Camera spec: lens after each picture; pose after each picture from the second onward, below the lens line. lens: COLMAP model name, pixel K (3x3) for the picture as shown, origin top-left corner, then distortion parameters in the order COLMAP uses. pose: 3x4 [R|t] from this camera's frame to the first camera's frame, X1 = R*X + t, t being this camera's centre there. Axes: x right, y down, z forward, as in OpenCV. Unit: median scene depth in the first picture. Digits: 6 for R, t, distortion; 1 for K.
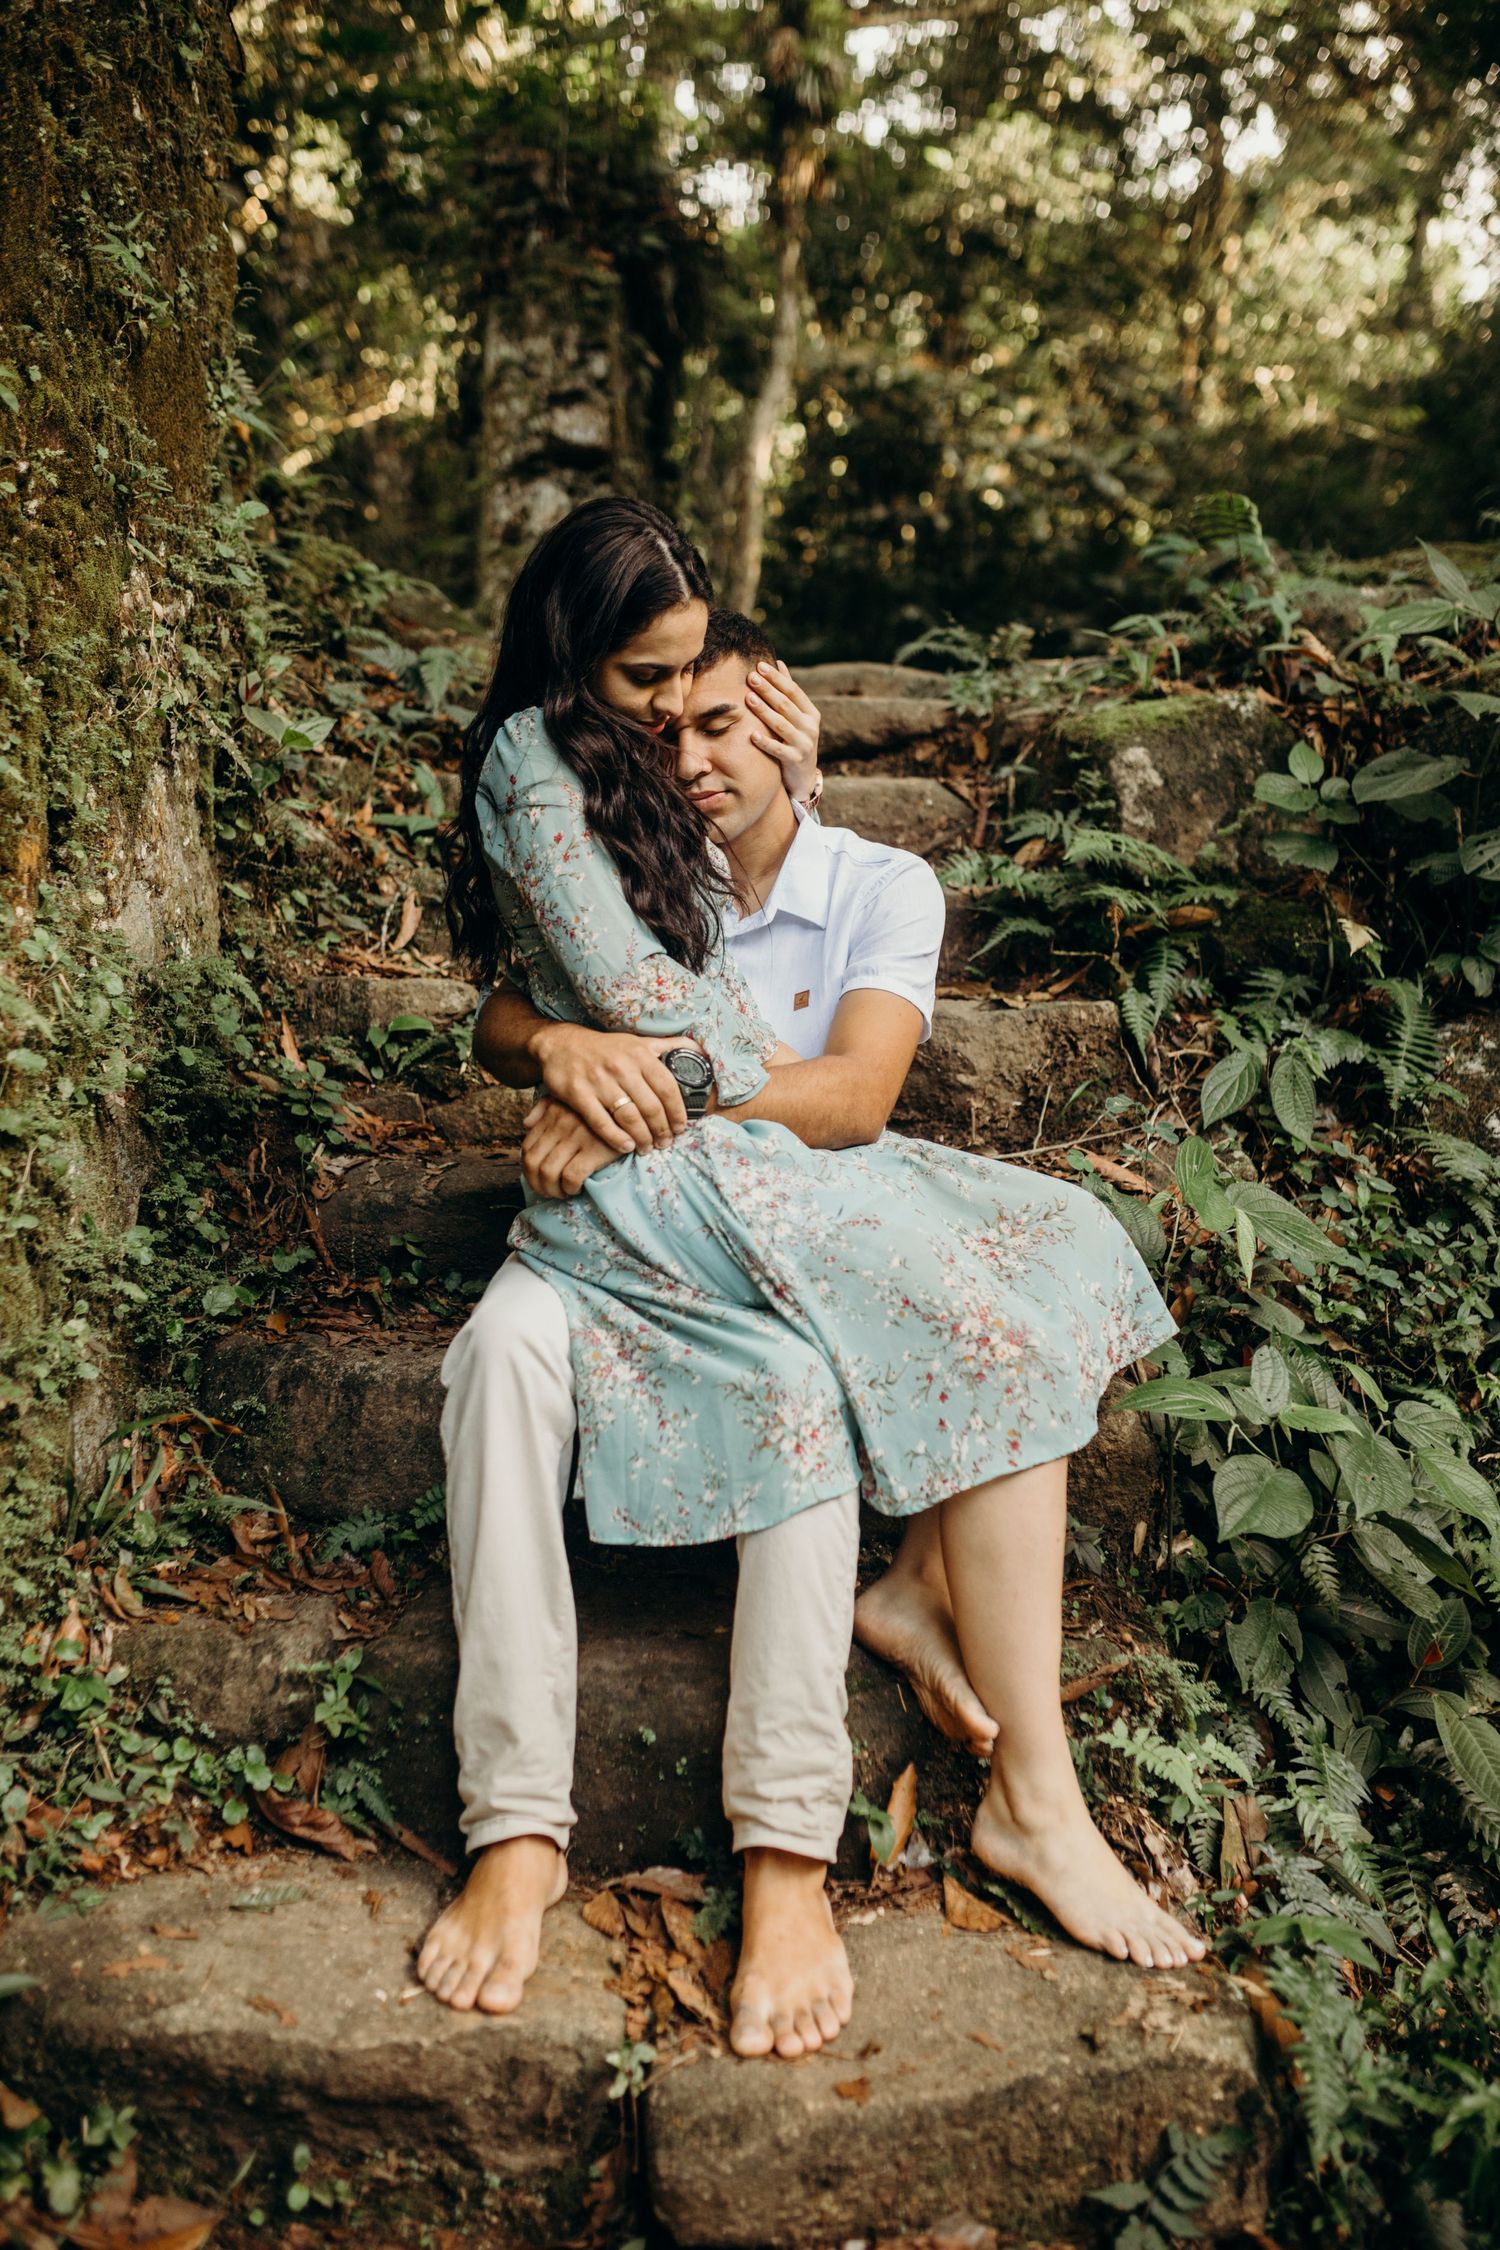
lens RADIAL K [[2139.4, 0, 746.2], [0, 2139.4, 1117.8], [0, 0, 1]] dist [-0.067015, 0.098945]
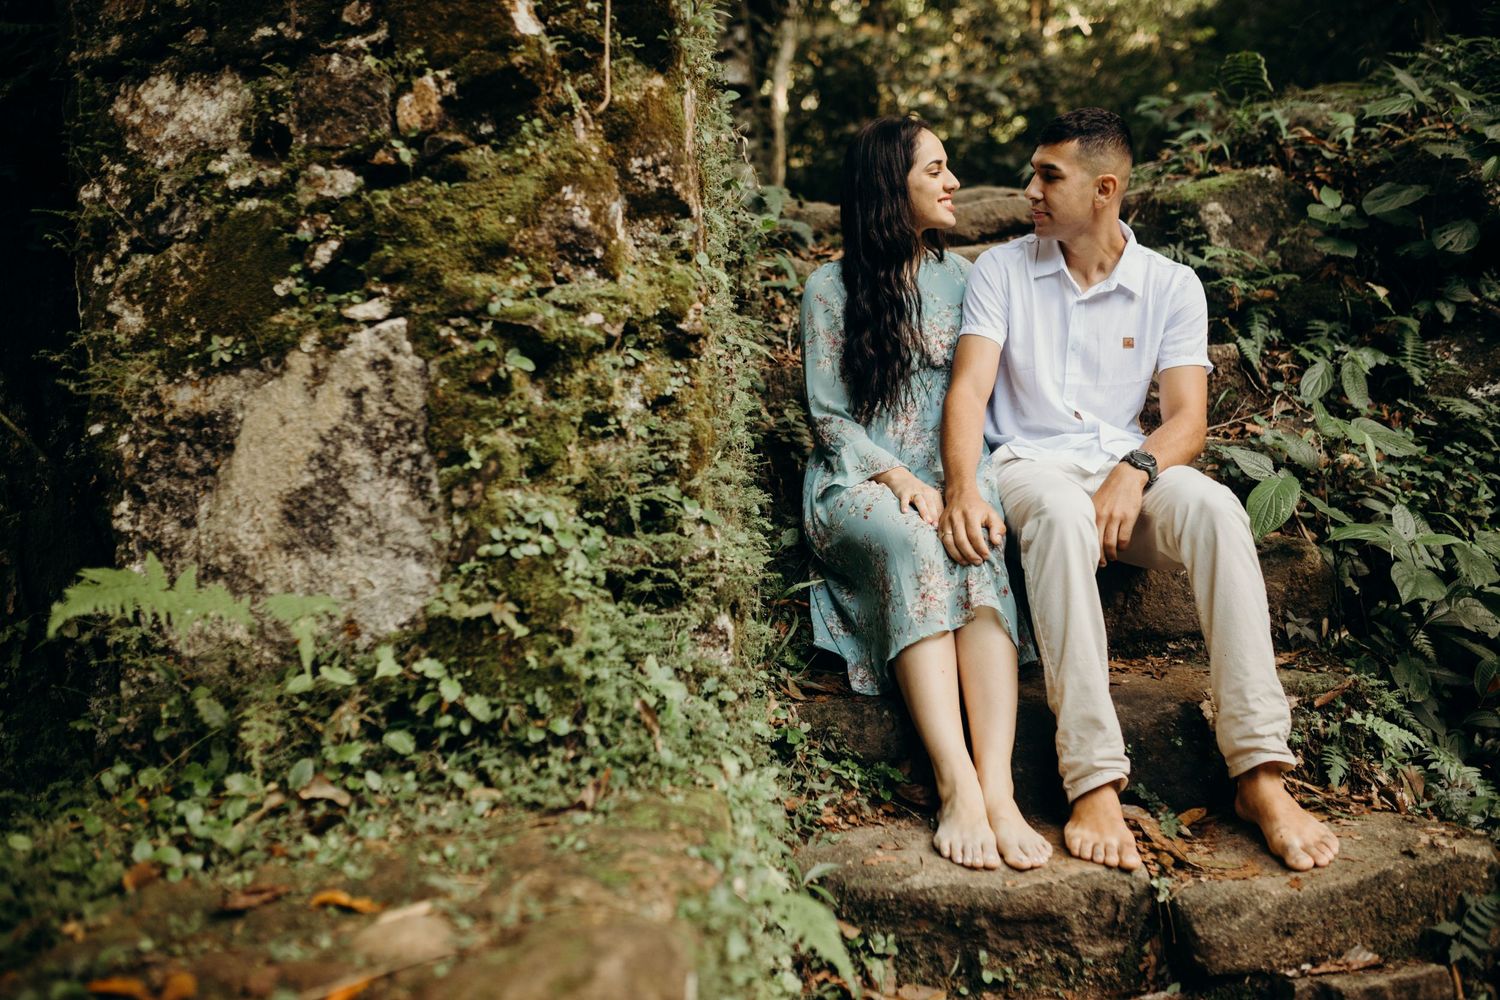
lens RADIAL K [[1426.2, 0, 750.0], [0, 1426.2, 500.0], [0, 0, 1]] dist [-0.067015, 0.098945]
pose [[0.996403, -0.084693, -0.002855, -0.285389], [0.084556, 0.995891, -0.032430, 0.095422], [0.005590, 0.032072, 0.999470, -0.171518]]
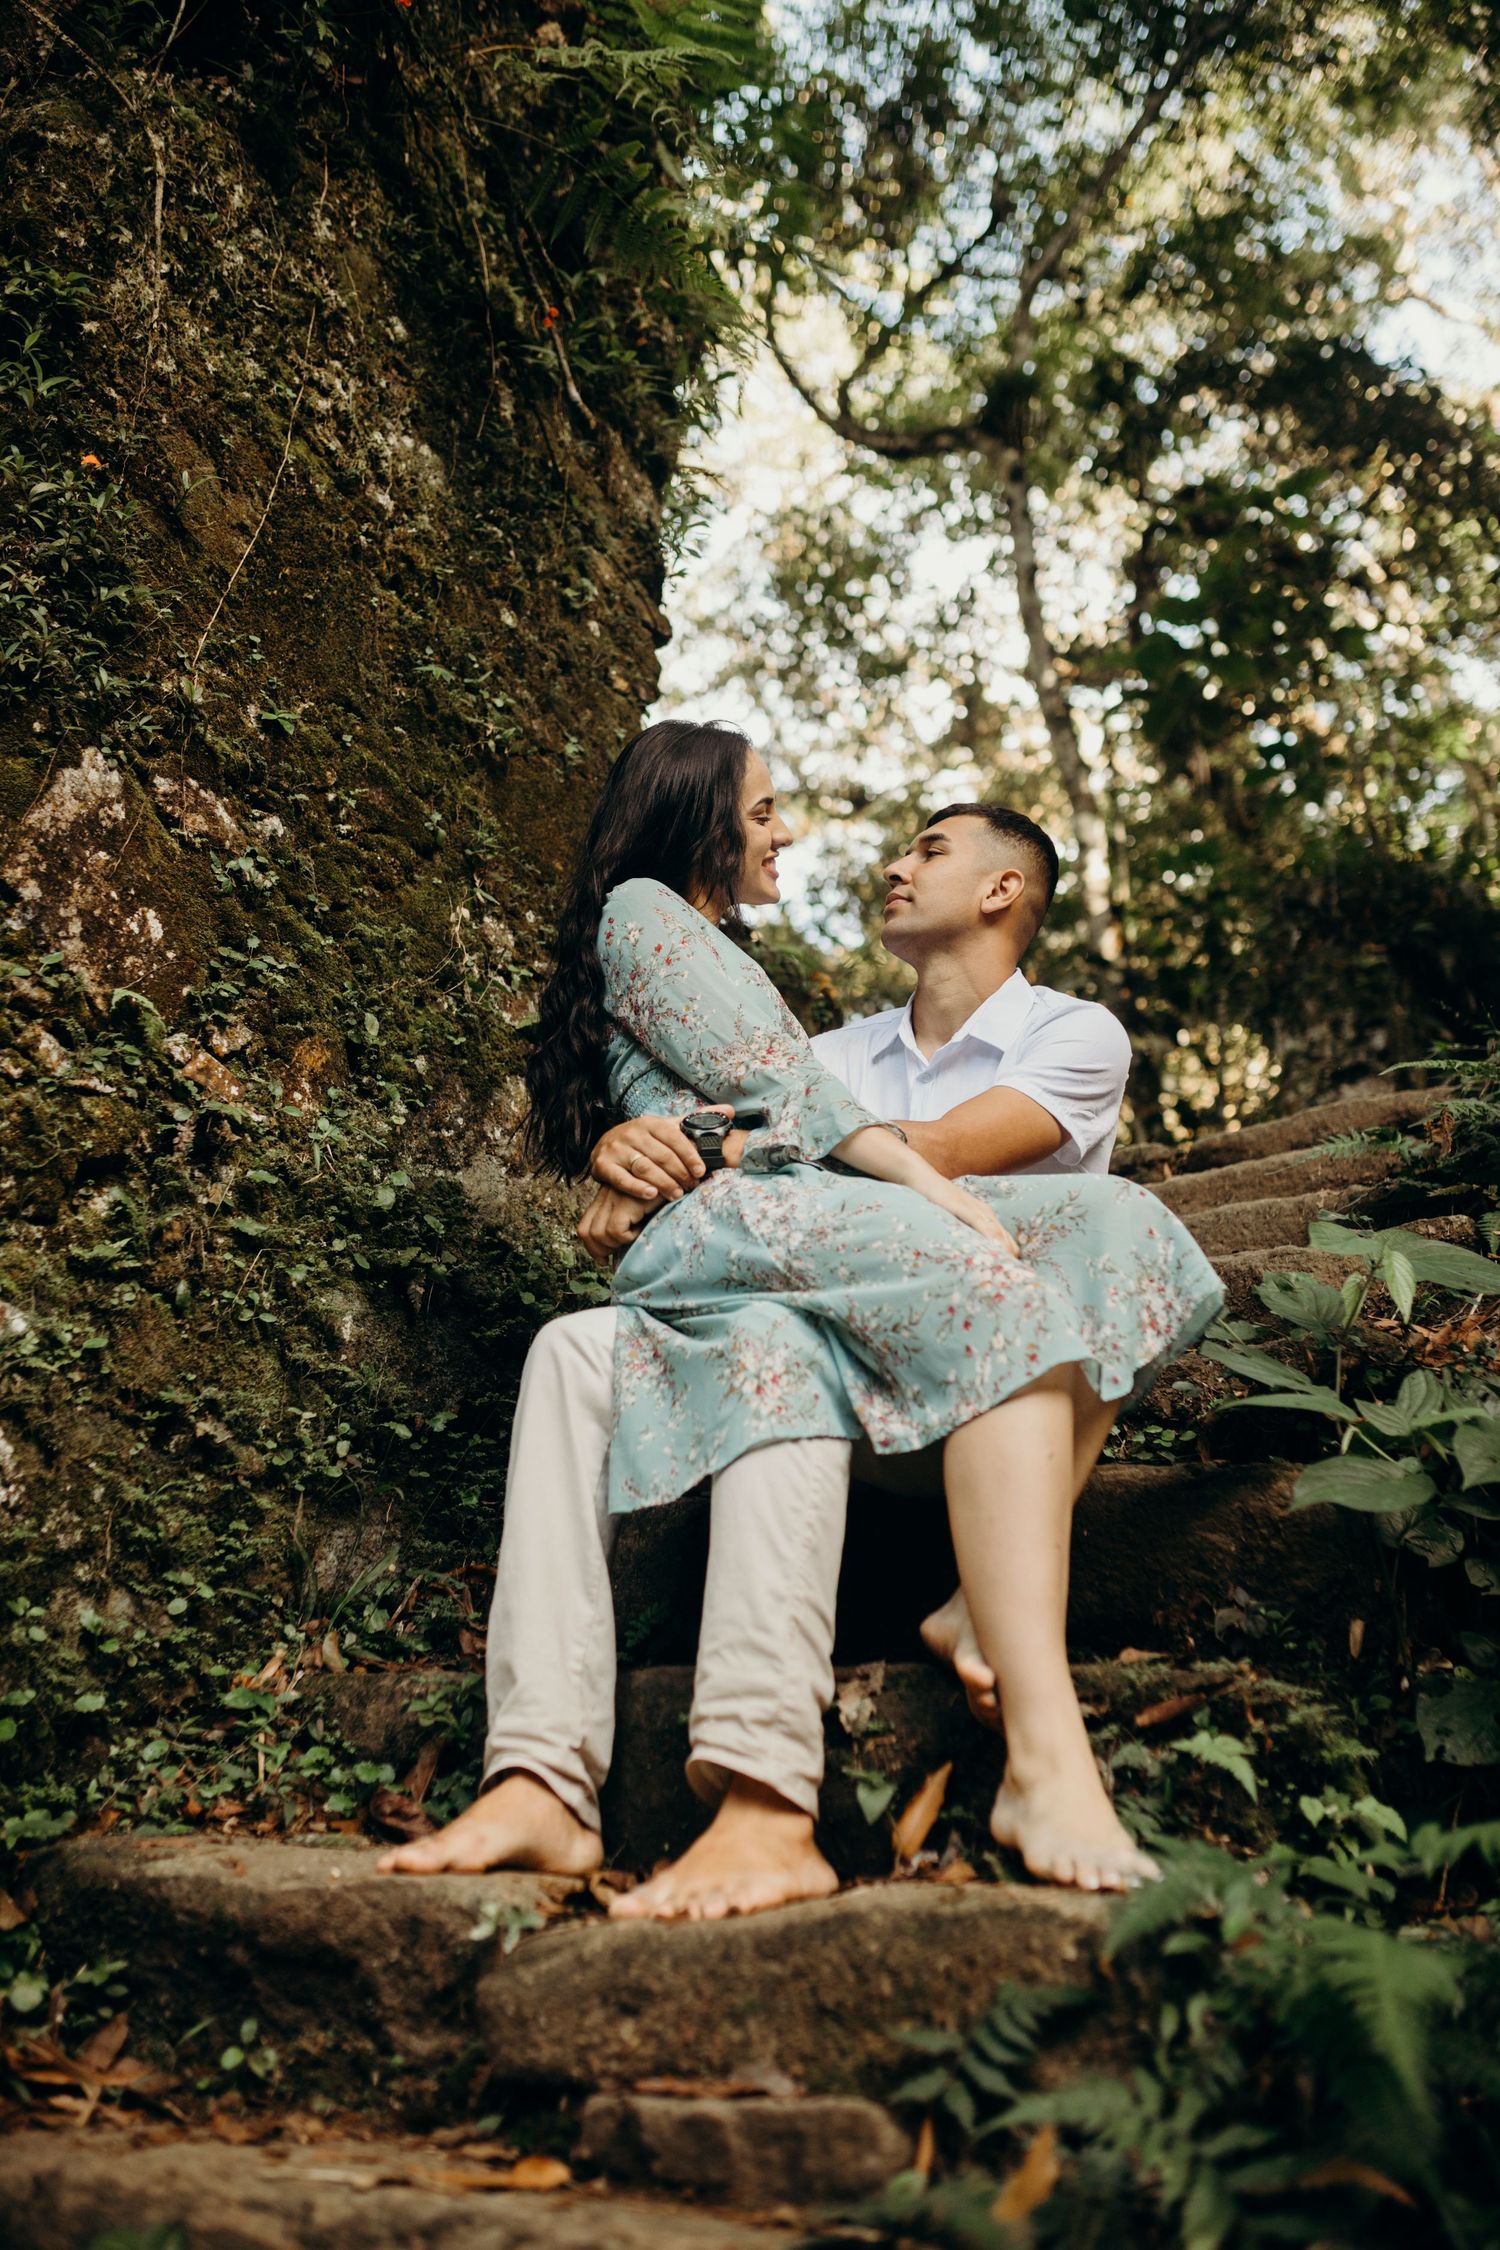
lens RADIAL K [[2139.4, 0, 746.2], [0, 2139.4, 1117.8], [0, 0, 1]] dist [-0.067015, 0.098945]
pose [[0.870483, -0.181593, -0.457475, 0.424952], [-0.025915, 0.911254, -0.411030, 0.386638], [0.491516, 0.369650, 0.788524, 0.107169]]
